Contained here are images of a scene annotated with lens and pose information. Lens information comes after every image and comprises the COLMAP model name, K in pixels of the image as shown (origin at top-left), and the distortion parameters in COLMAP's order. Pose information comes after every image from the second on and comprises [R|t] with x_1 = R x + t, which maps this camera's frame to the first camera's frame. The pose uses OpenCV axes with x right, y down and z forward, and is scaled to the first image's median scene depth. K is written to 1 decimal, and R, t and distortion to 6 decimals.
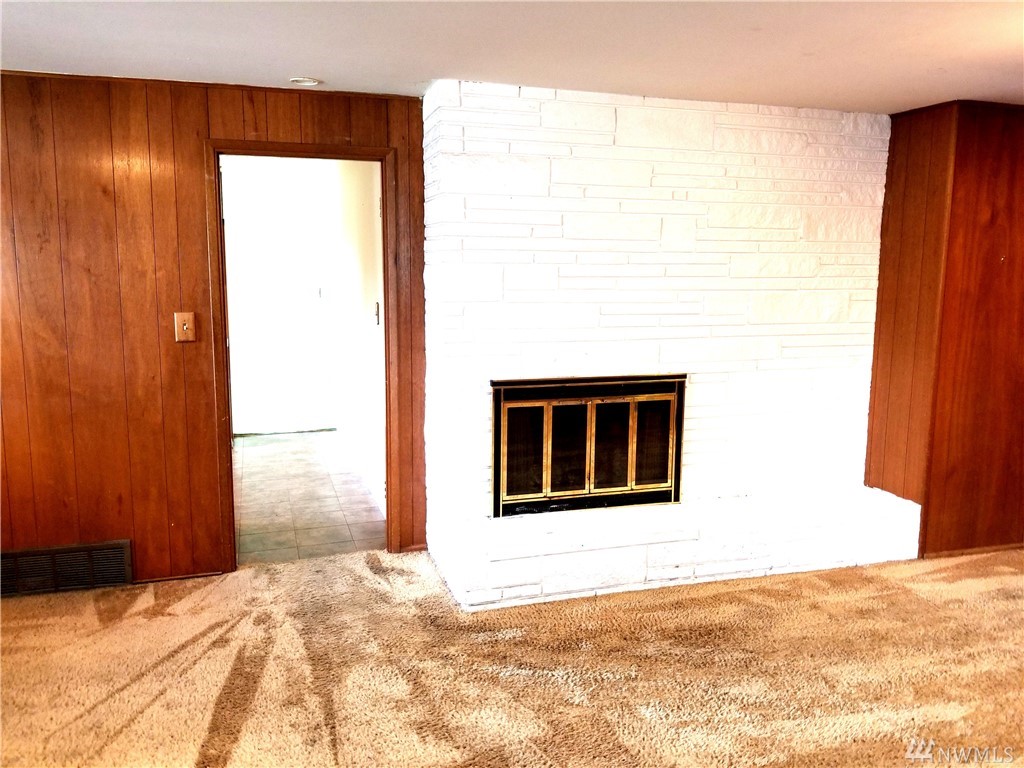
lens RADIAL K [[800.0, 0, 512.0], [0, 800.0, 384.0], [0, 0, 1]] dist [0.148384, -0.210713]
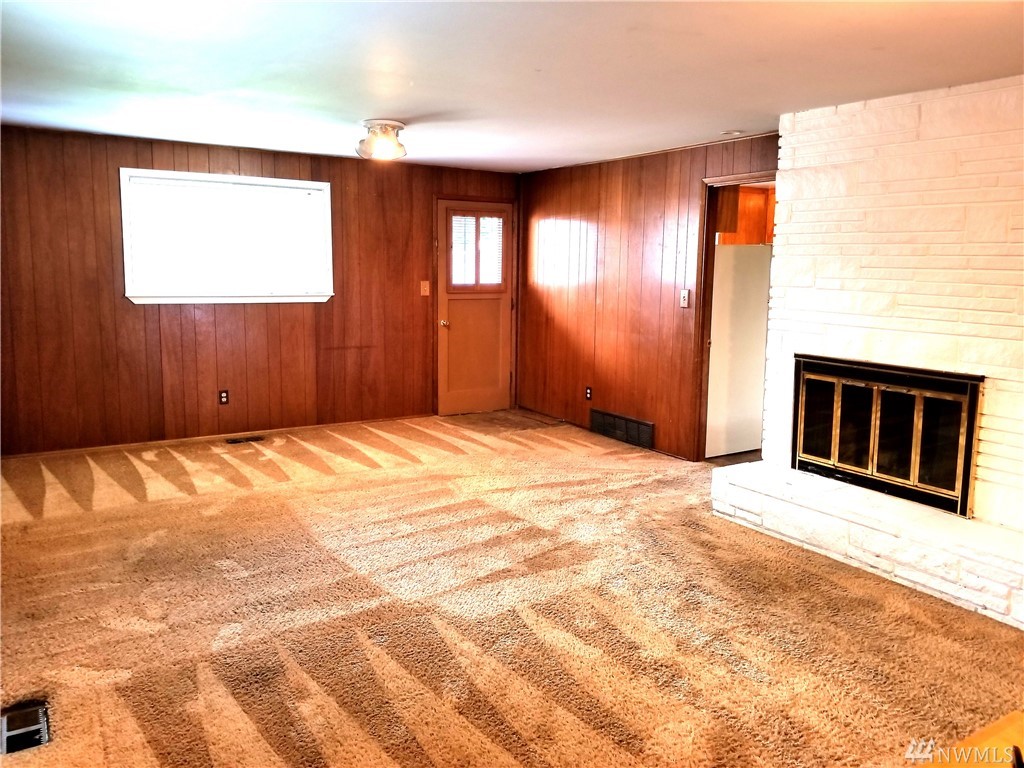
lens RADIAL K [[800.0, 0, 512.0], [0, 800.0, 384.0], [0, 0, 1]] dist [0.148384, -0.210713]
pose [[0.249213, 0.146406, -0.957318, 1.012936], [-0.149565, 0.982466, 0.111316, -0.029637], [0.956830, 0.115440, 0.266740, 0.262187]]
